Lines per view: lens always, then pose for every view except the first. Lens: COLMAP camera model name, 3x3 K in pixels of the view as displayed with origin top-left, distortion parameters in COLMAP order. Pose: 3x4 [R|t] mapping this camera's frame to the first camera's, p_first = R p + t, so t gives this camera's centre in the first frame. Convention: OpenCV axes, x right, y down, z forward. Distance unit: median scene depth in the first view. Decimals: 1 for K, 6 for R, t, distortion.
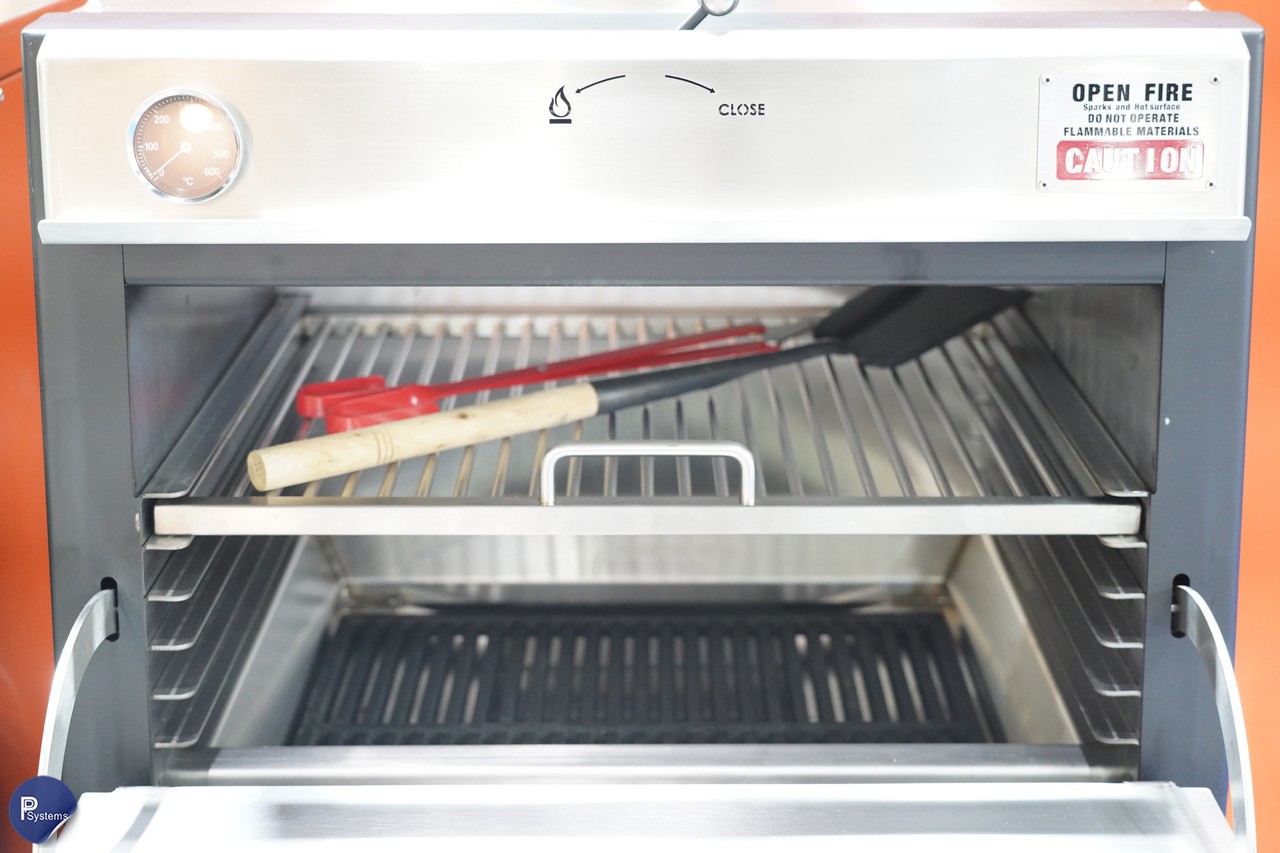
lens RADIAL K [[2006.7, 0, 639.9], [0, 2006.7, 424.9], [0, 0, 1]] dist [0.089783, 0.000000]
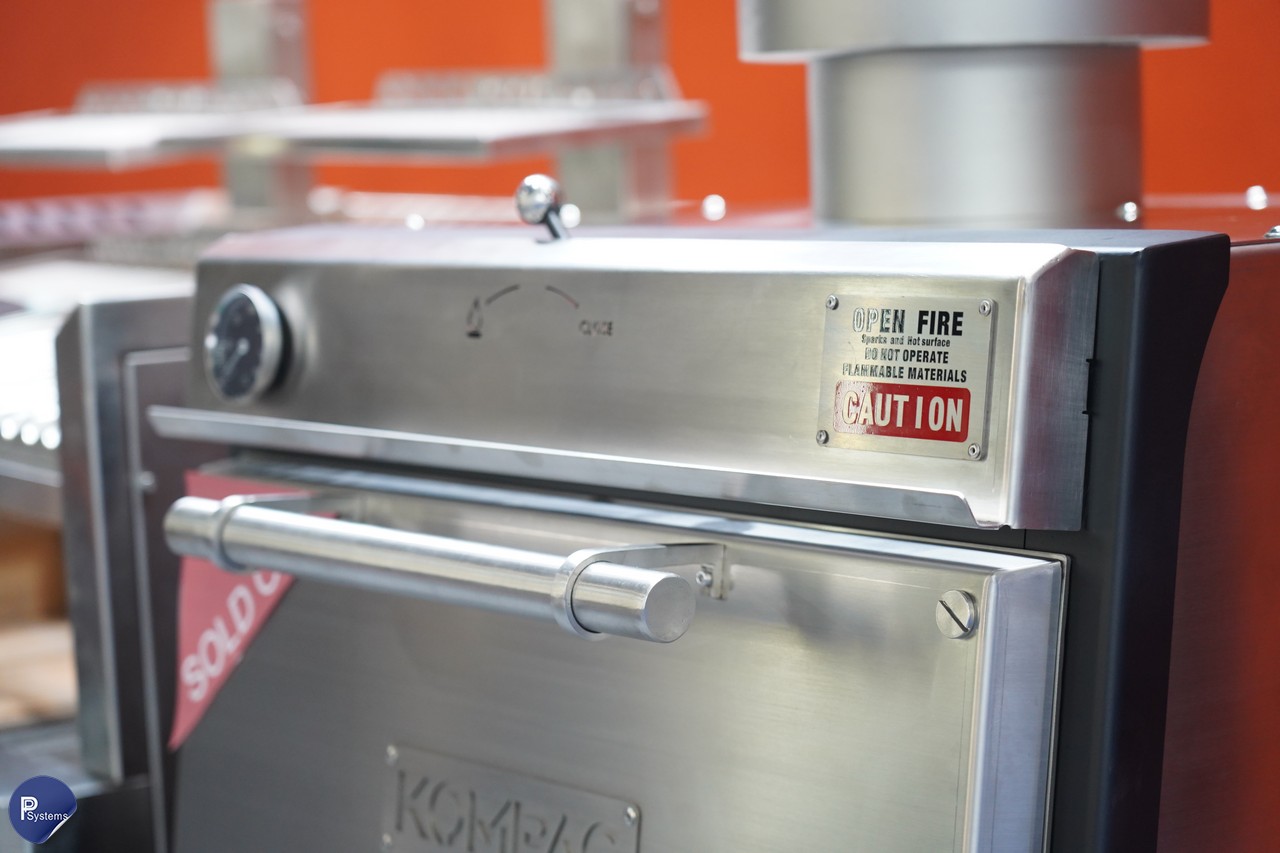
lens RADIAL K [[3020.9, 0, 640.6], [0, 3020.9, 426.7], [0, 0, 1]] dist [-0.128317, 0.000000]
pose [[0.606649, 0.053197, -0.793188, 1.069413], [-0.196019, 0.976961, -0.084398, -0.012890], [0.770424, 0.206680, 0.603101, 0.258498]]
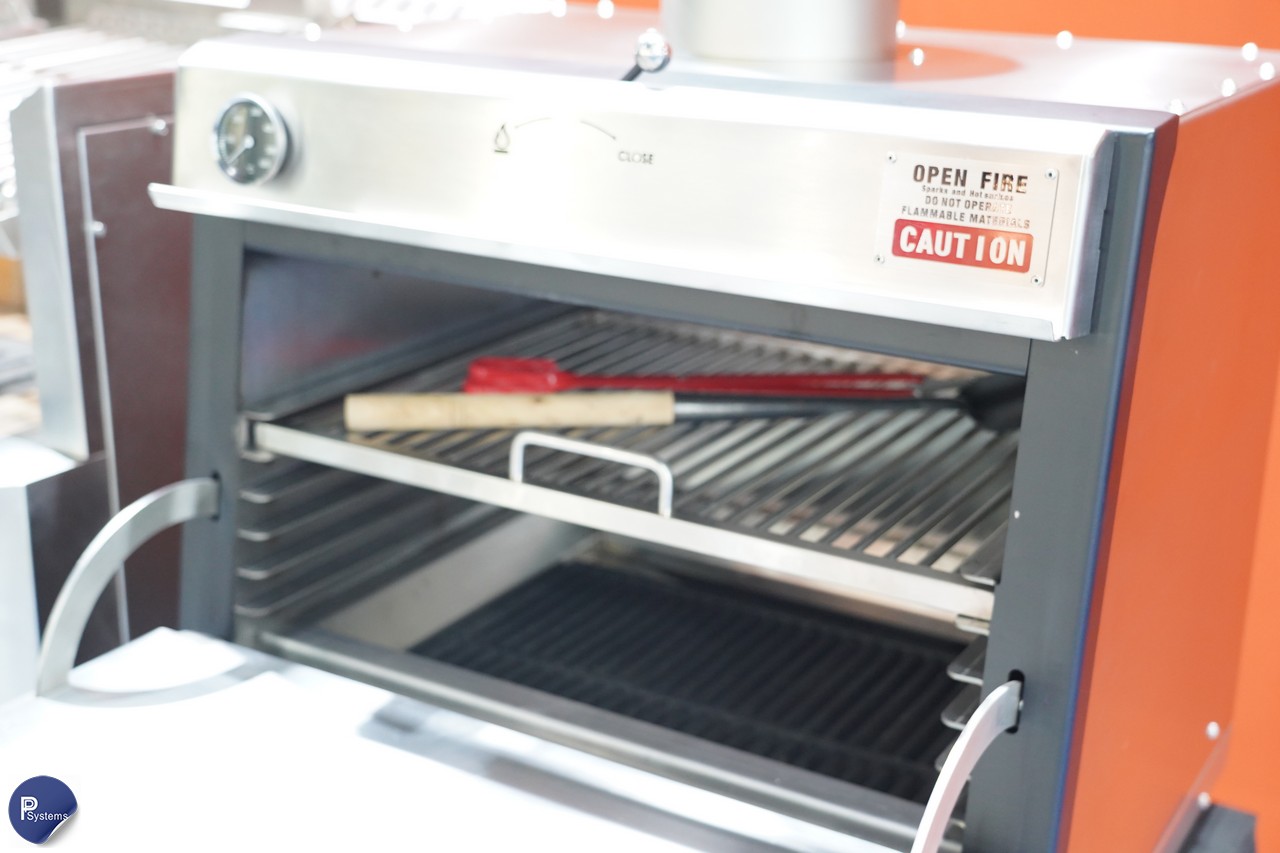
lens RADIAL K [[1729.1, 0, 638.0], [0, 1729.1, 427.3], [0, 0, 1]] dist [0.029270, 0.000000]
pose [[0.854457, 0.171980, -0.490230, 0.543953], [-0.169765, 0.984246, 0.049394, -0.057736], [0.491002, 0.041019, 0.870192, 0.178332]]
